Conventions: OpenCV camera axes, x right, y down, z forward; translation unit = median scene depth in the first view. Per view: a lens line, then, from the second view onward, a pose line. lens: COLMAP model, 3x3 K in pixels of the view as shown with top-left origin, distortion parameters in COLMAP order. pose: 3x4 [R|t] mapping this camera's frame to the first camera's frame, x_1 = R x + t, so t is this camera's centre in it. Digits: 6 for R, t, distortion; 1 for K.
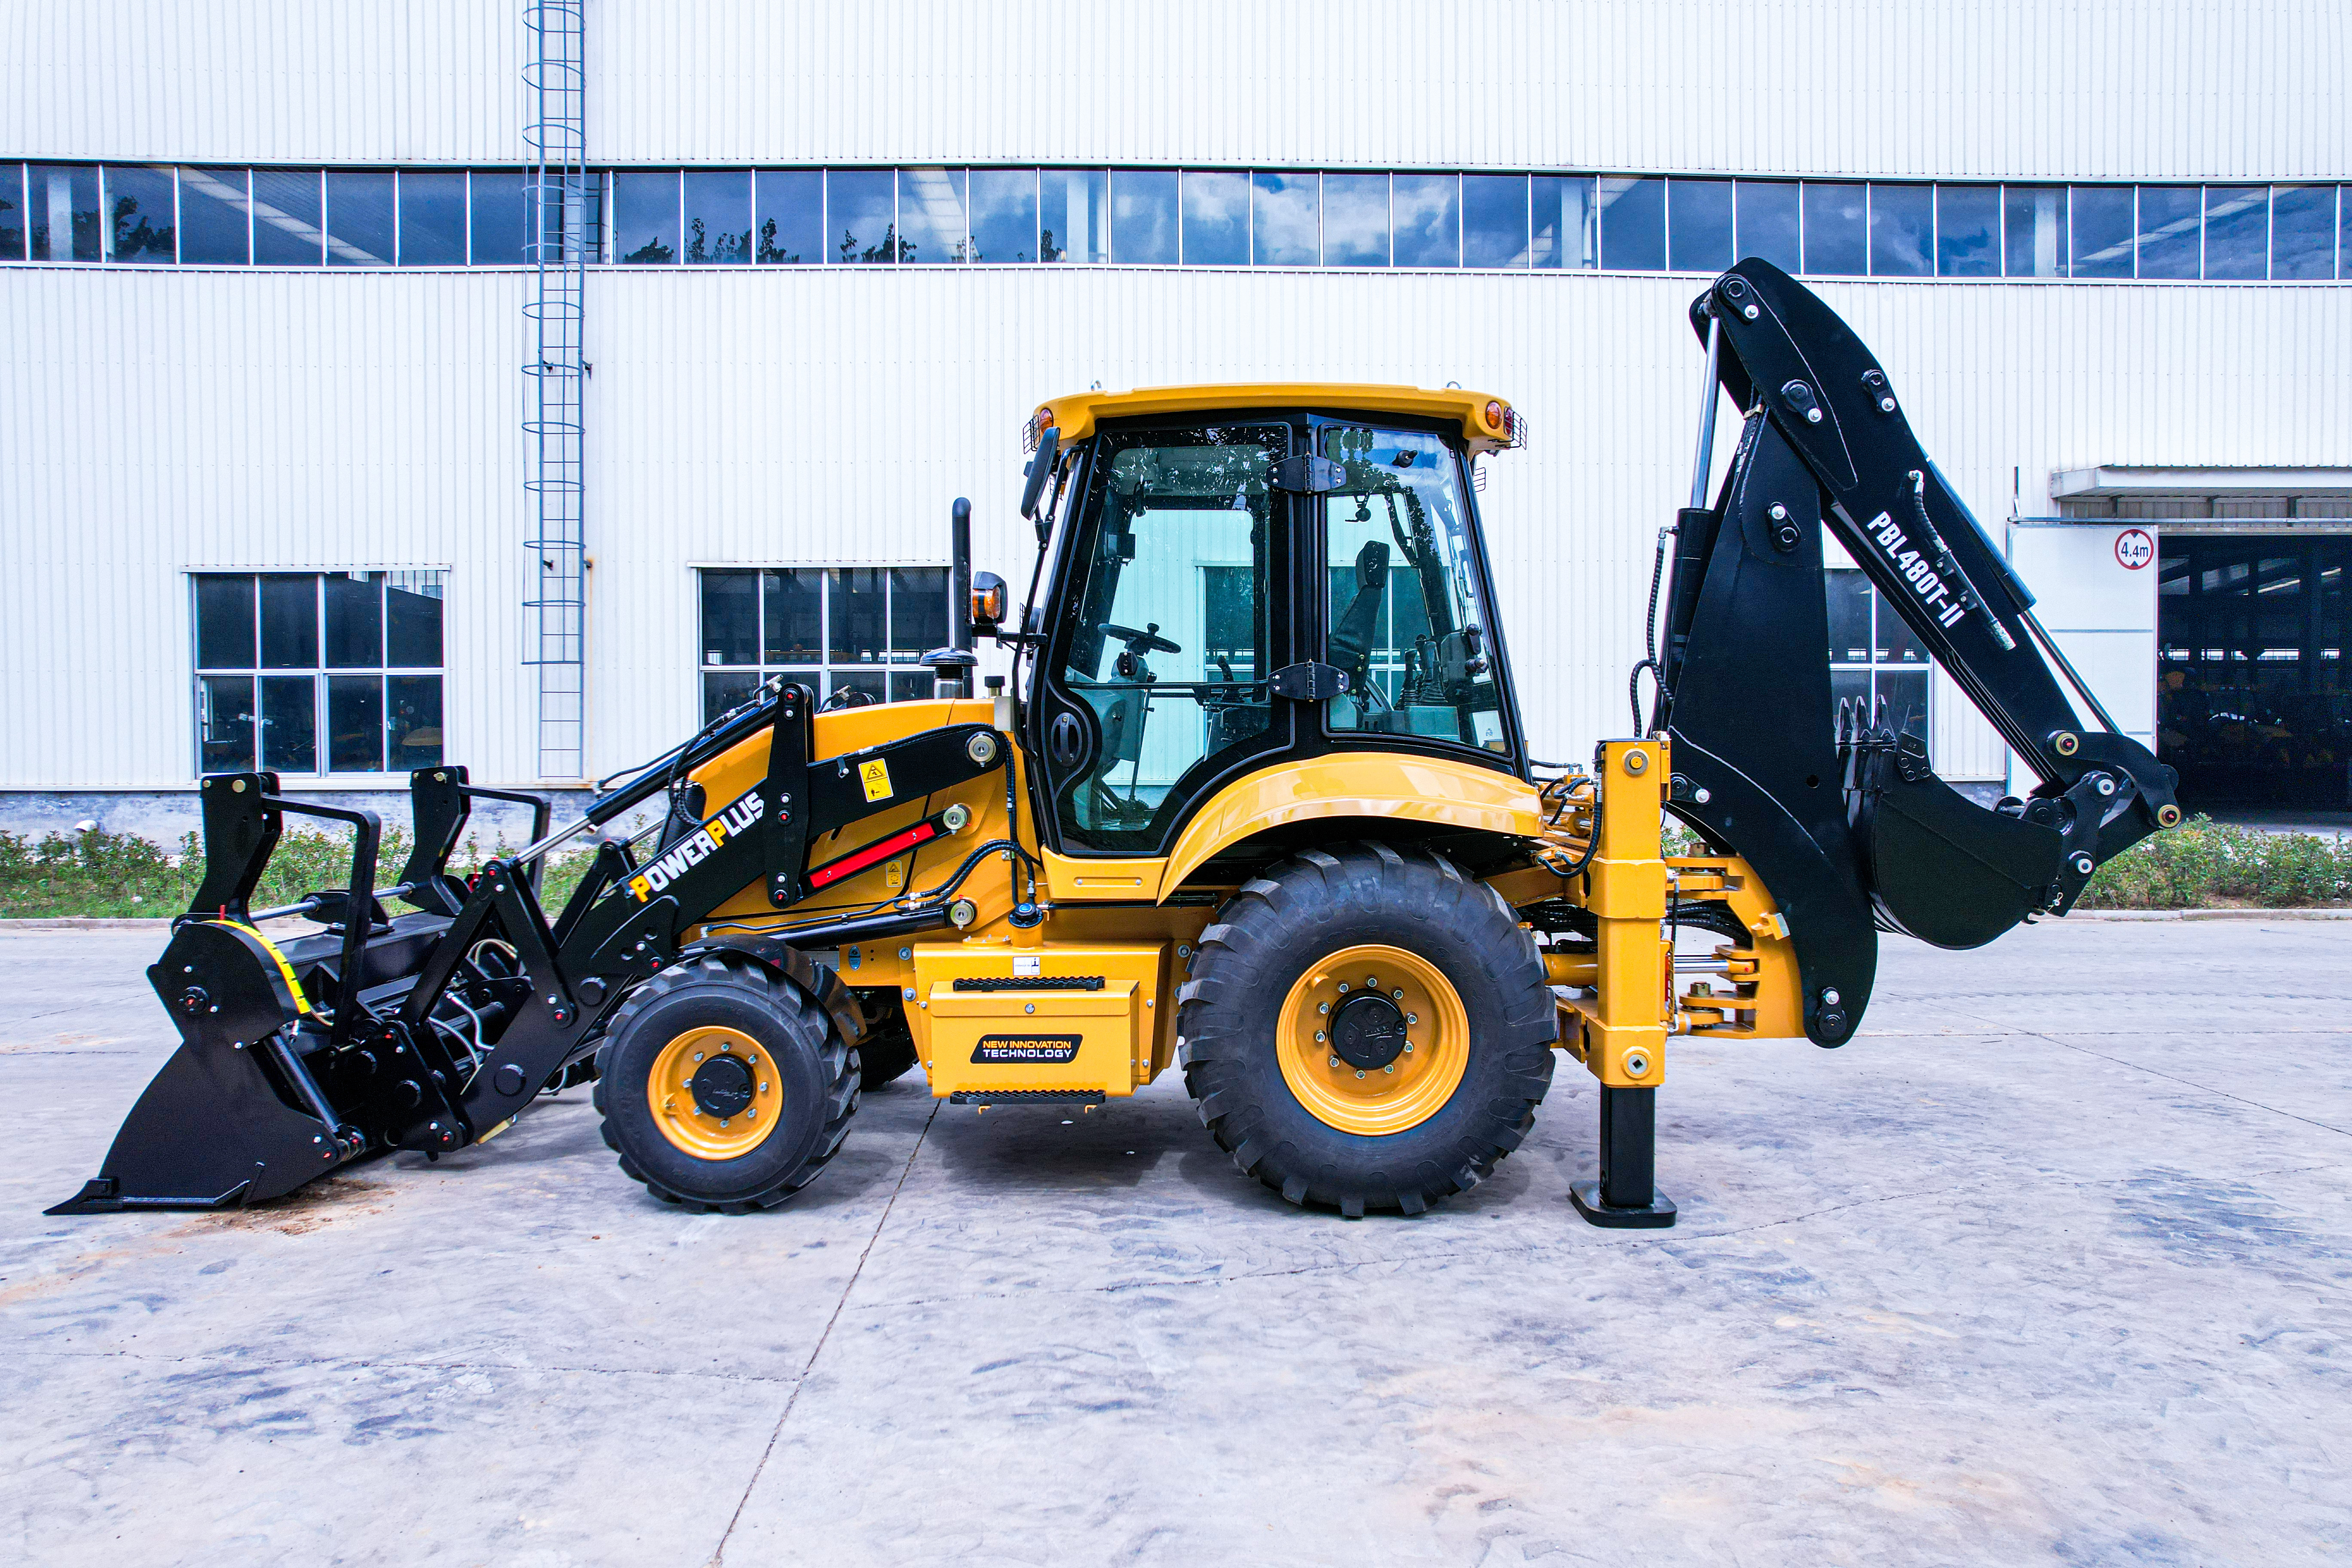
lens RADIAL K [[1500.8, 0, 1158.4], [0, 1500.8, 815.6], [0, 0, 1]] dist [-0.066077, 0.059896]
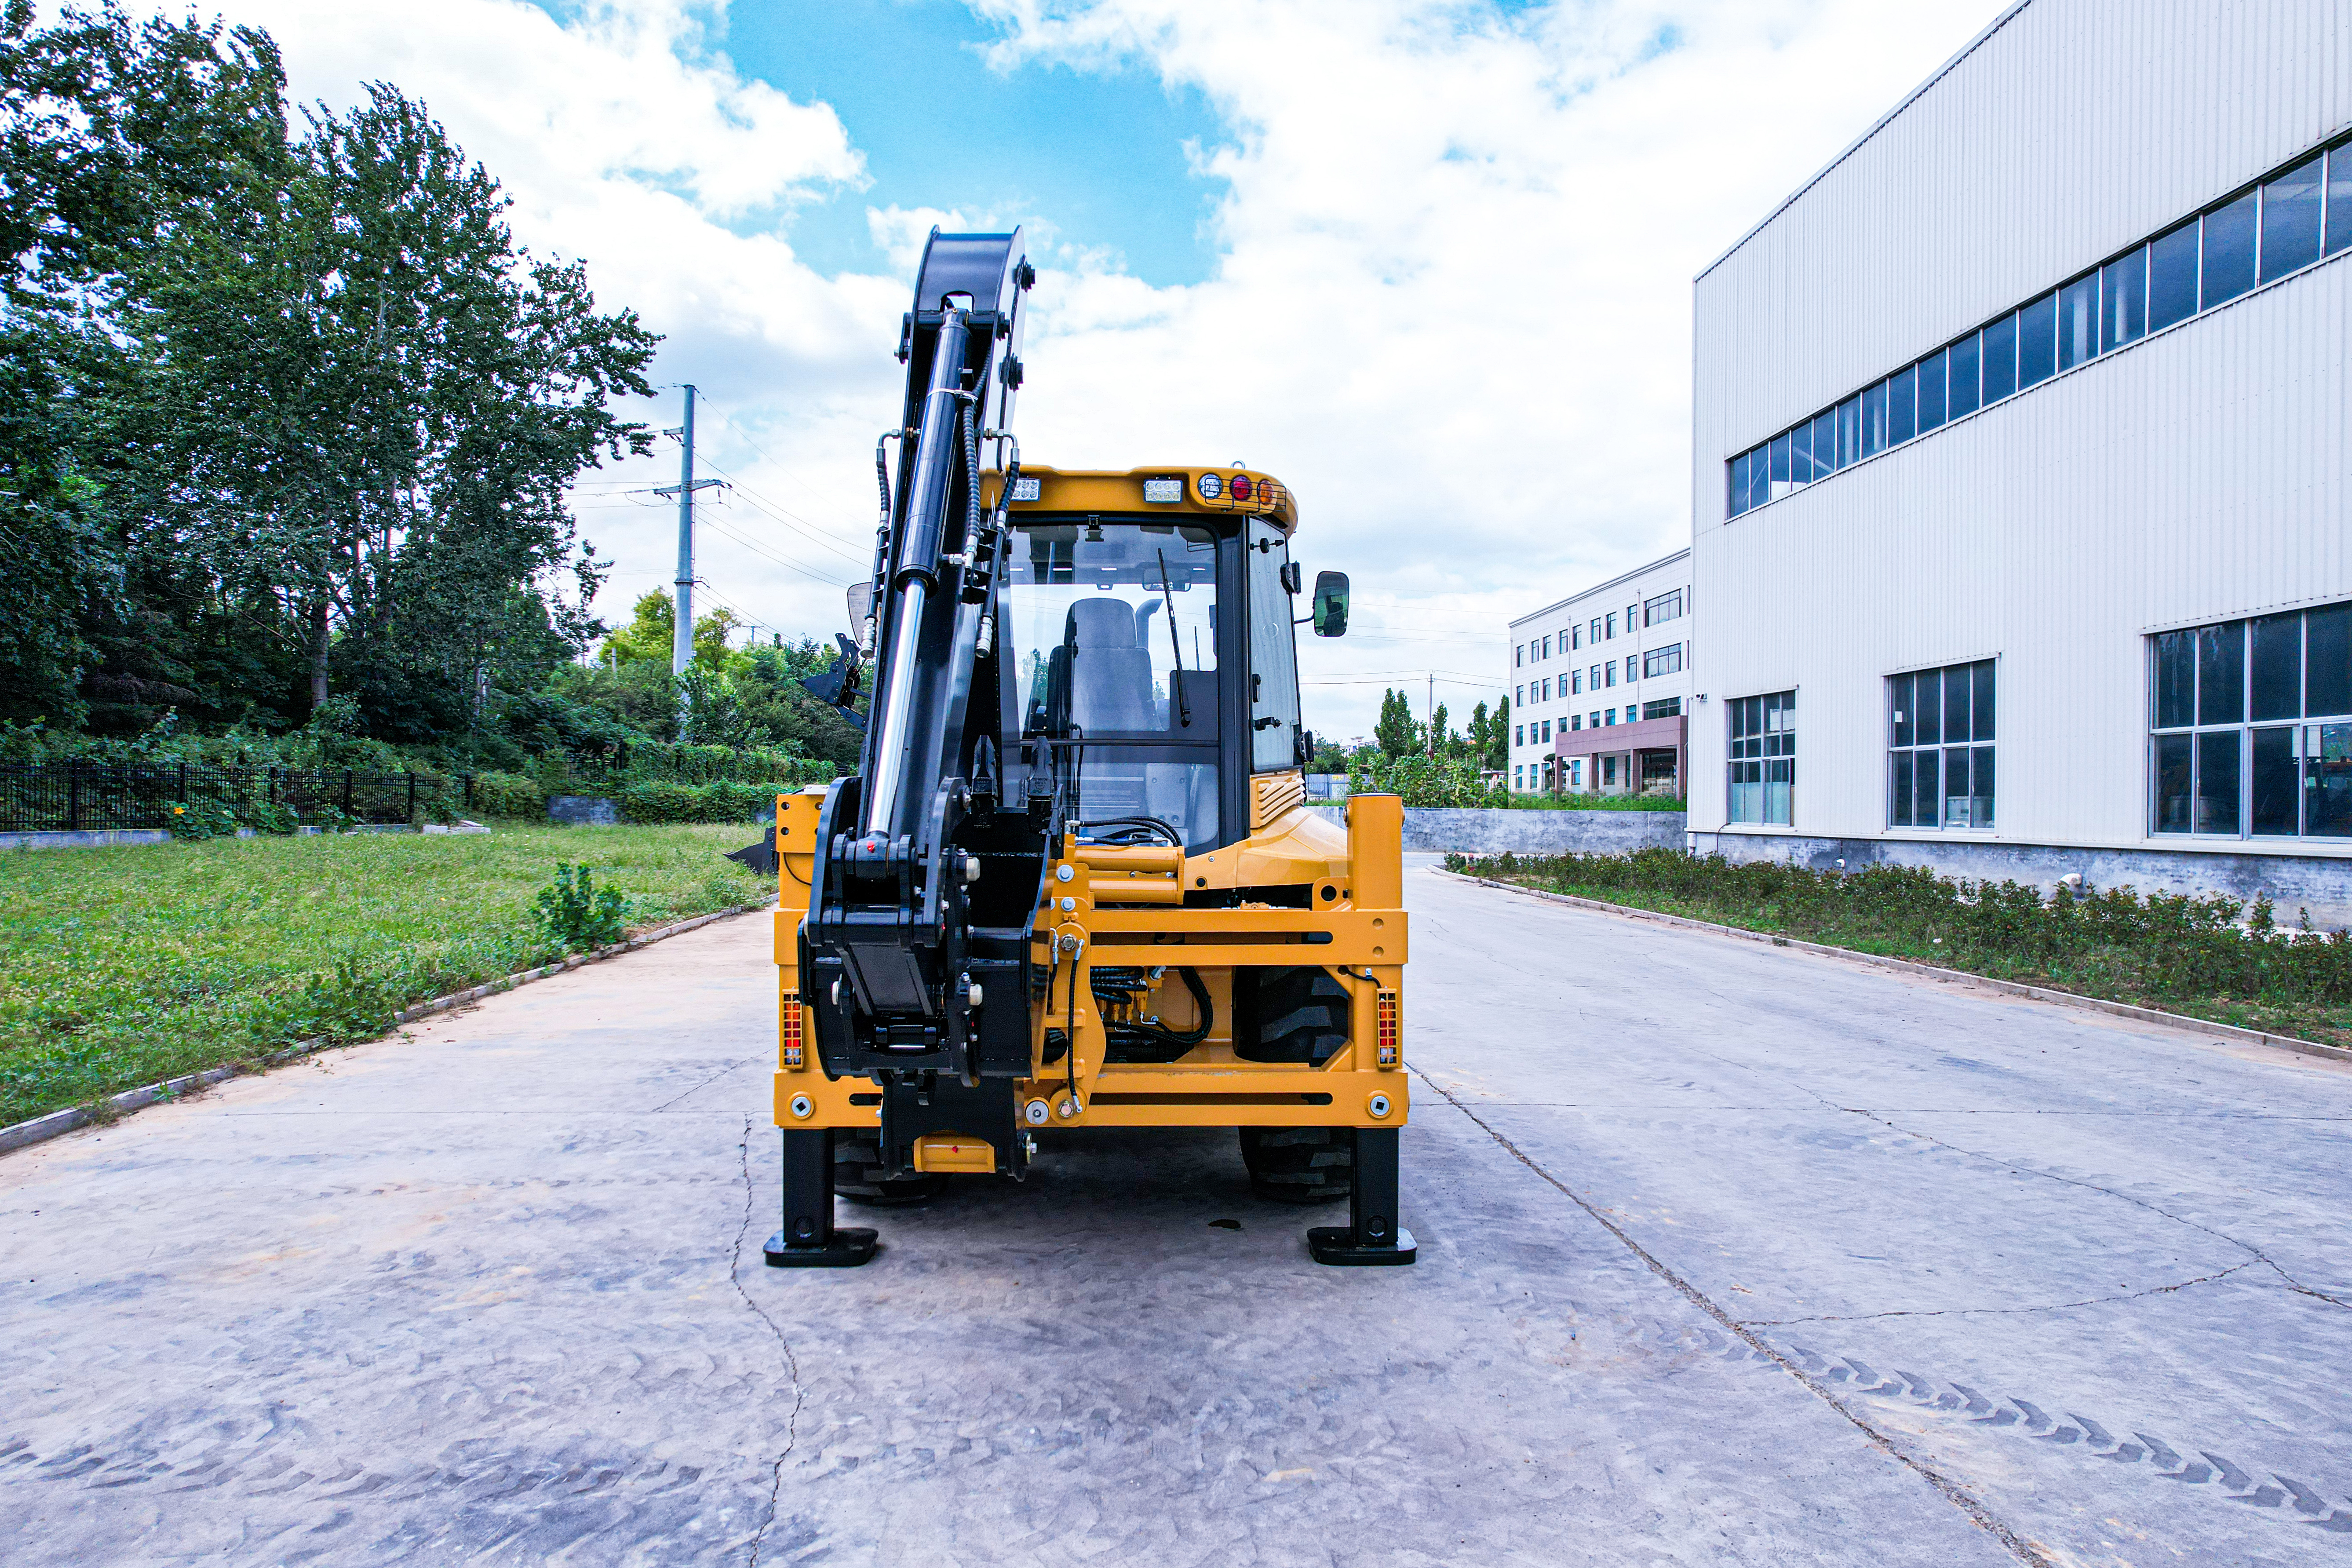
lens RADIAL K [[1500.8, 0, 1158.4], [0, 1500.8, 815.6], [0, 0, 1]] dist [-0.066077, 0.059896]
pose [[0.038260, 0.008626, -0.999231, 1.450953], [-0.050310, 0.998711, 0.006696, -0.057191], [0.998001, 0.050015, 0.038644, 1.275734]]
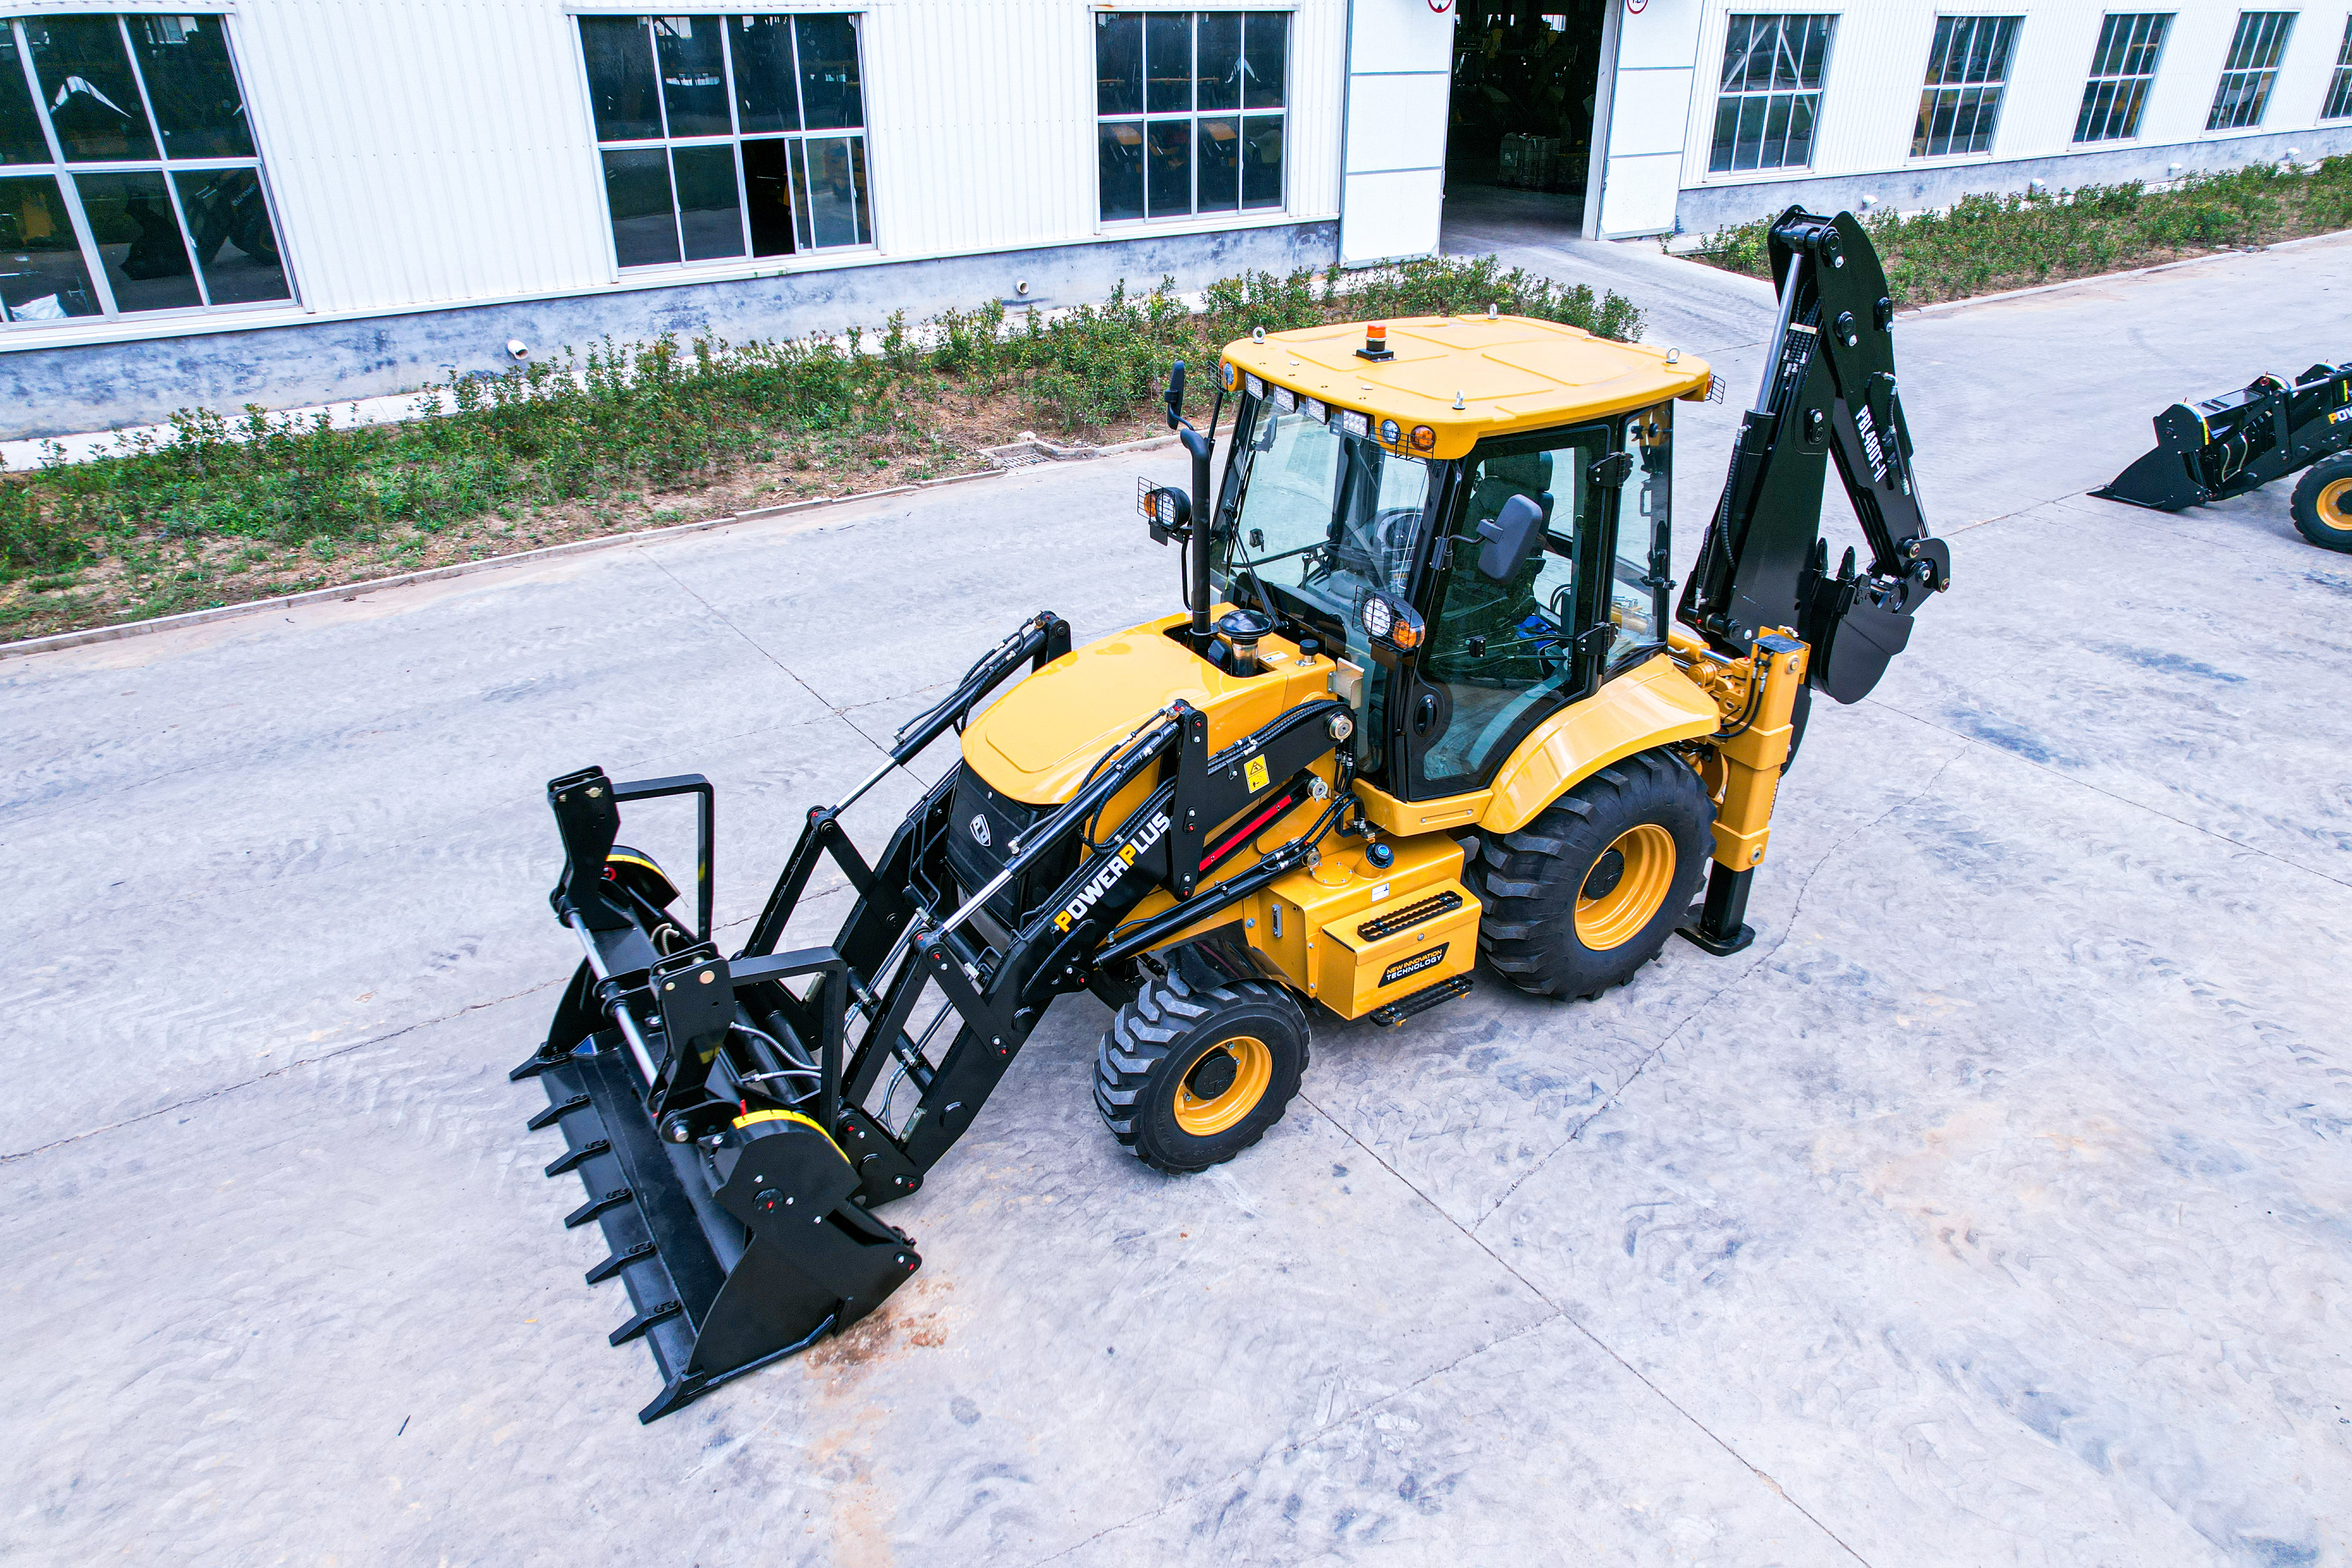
lens RADIAL K [[1500.8, 0, 1158.4], [0, 1500.8, 815.6], [0, 0, 1]] dist [-0.066077, 0.059896]
pose [[0.835159, -0.264419, 0.482278, -0.910361], [0.022618, 0.892625, 0.450232, -0.568356], [-0.549544, -0.365107, 0.751464, 0.245912]]
